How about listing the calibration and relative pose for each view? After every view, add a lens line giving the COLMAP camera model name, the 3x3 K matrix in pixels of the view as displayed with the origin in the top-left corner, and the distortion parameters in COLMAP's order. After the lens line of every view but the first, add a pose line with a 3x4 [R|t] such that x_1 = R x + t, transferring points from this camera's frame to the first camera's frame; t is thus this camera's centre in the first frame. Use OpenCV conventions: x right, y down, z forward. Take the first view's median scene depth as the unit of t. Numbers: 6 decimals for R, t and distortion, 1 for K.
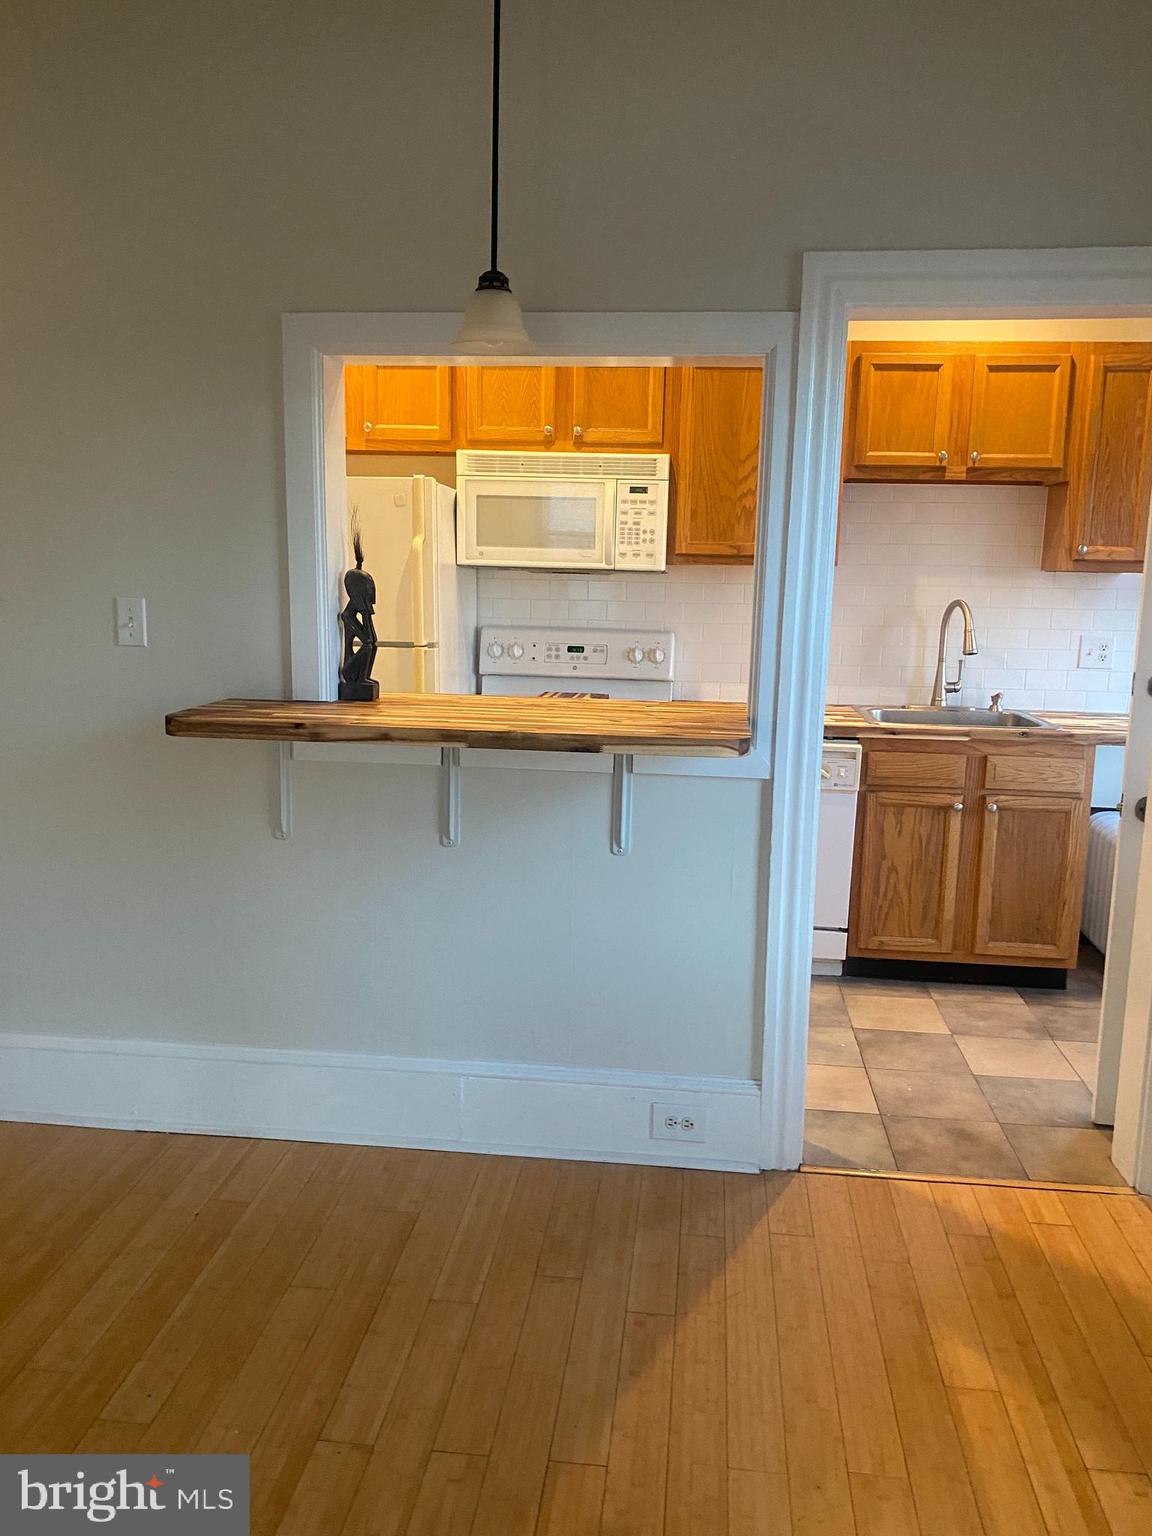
lens RADIAL K [[1166.0, 0, 574.1], [0, 1166.0, 770.8], [0, 0, 1]] dist [0.024882, -0.021270]
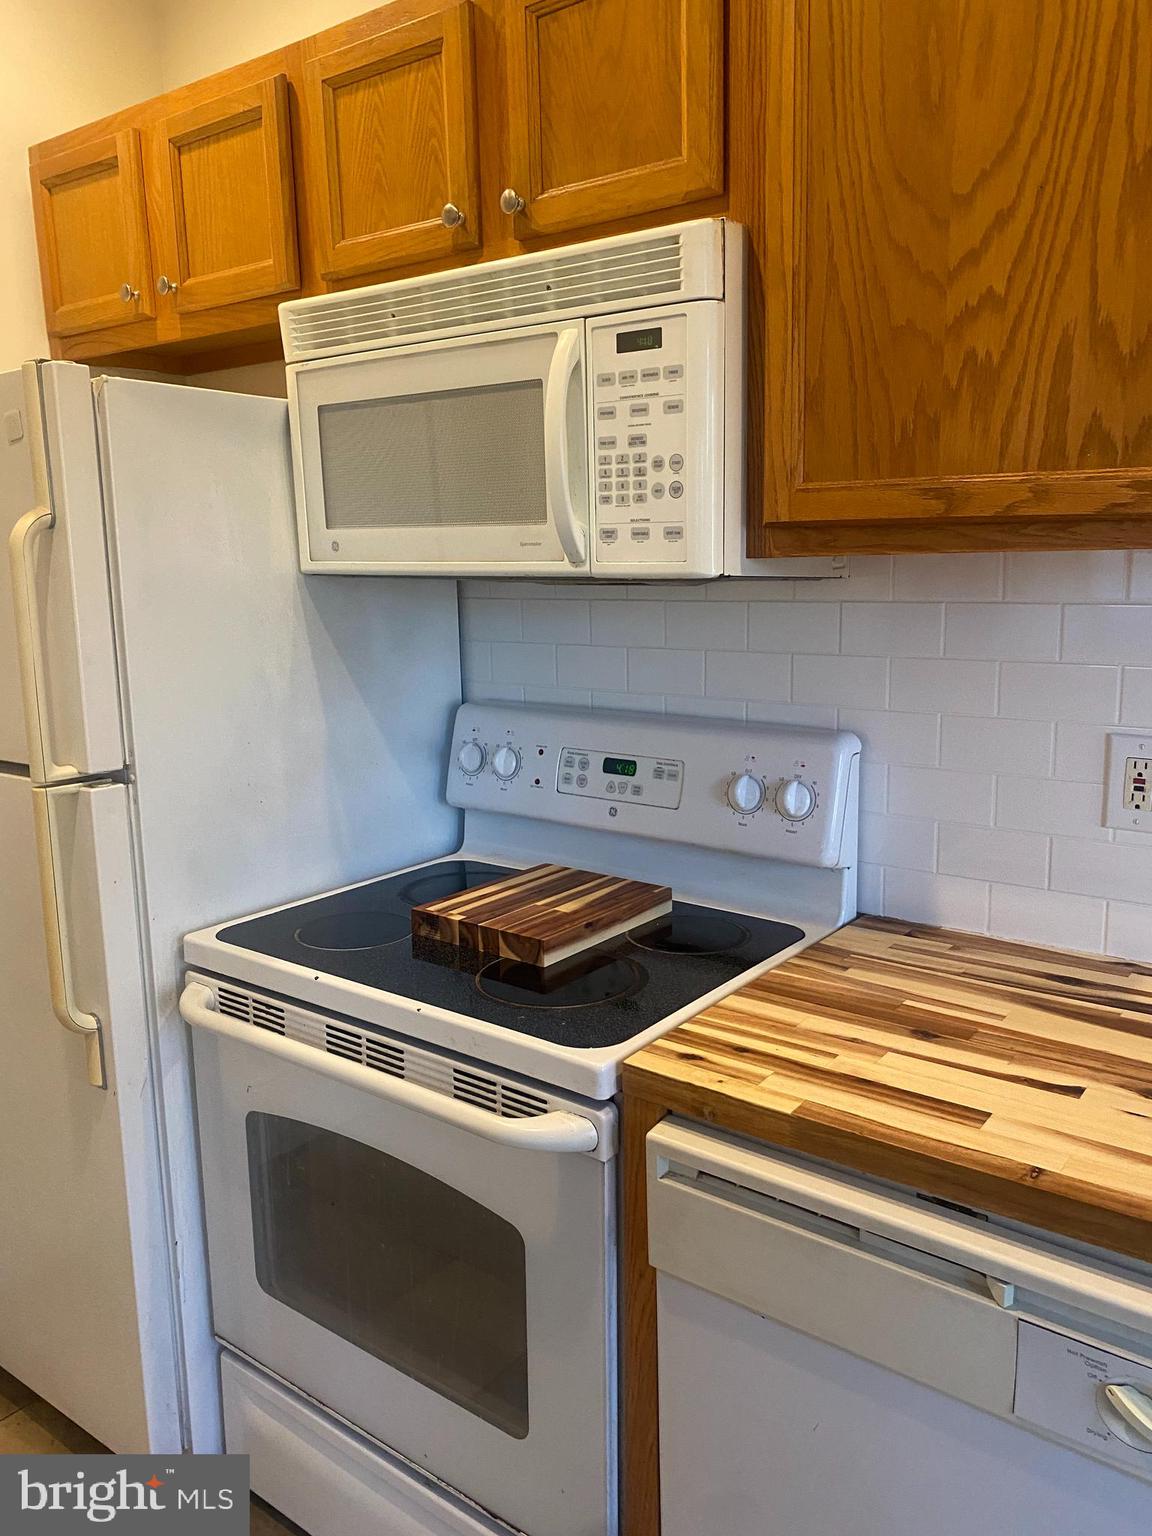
lens RADIAL K [[1166.0, 0, 584.3], [0, 1166.0, 763.9], [0, 0, 1]] dist [0.024882, -0.021270]
pose [[0.873966, 0.049541, -0.483456, 0.208670], [-0.048357, 0.998719, 0.014924, -0.120928], [0.483576, 0.010335, 0.875241, 0.688874]]
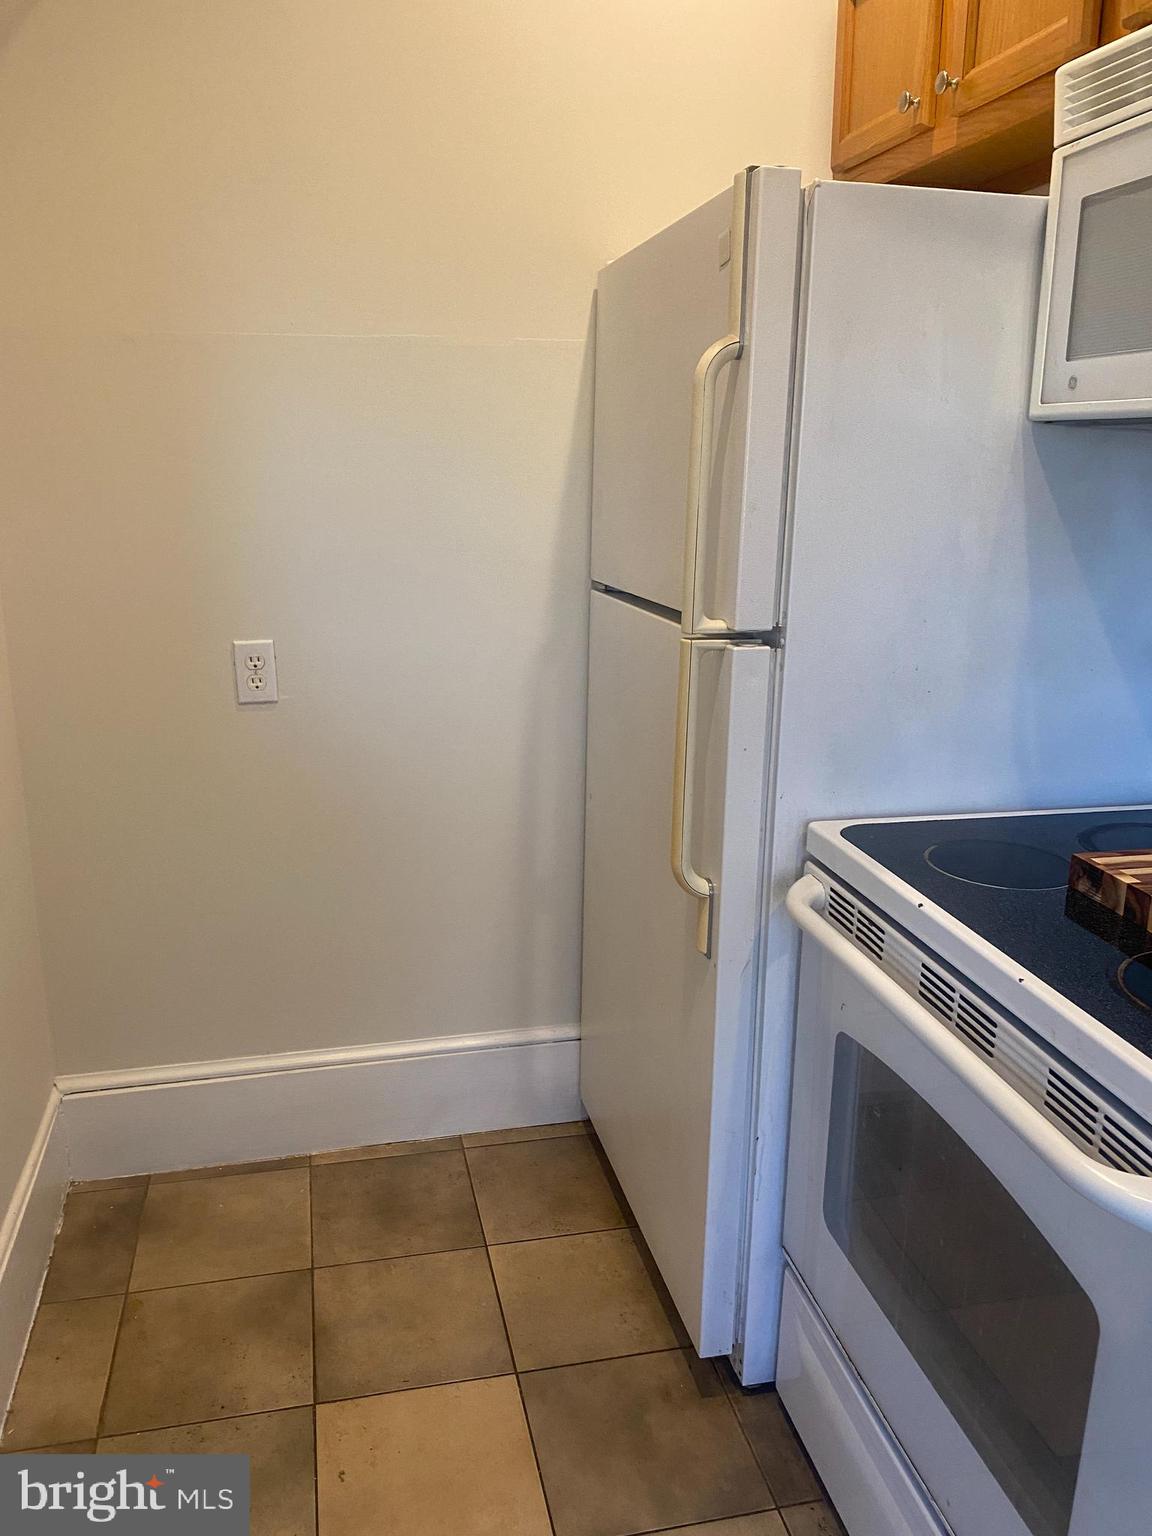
lens RADIAL K [[1166.0, 0, 558.3], [0, 1166.0, 753.0], [0, 0, 1]] dist [0.024882, -0.021270]
pose [[0.324486, 0.210268, -0.922223, 0.203099], [-0.163197, 0.972803, 0.164379, -0.117518], [0.931706, 0.097165, 0.349976, 0.773152]]
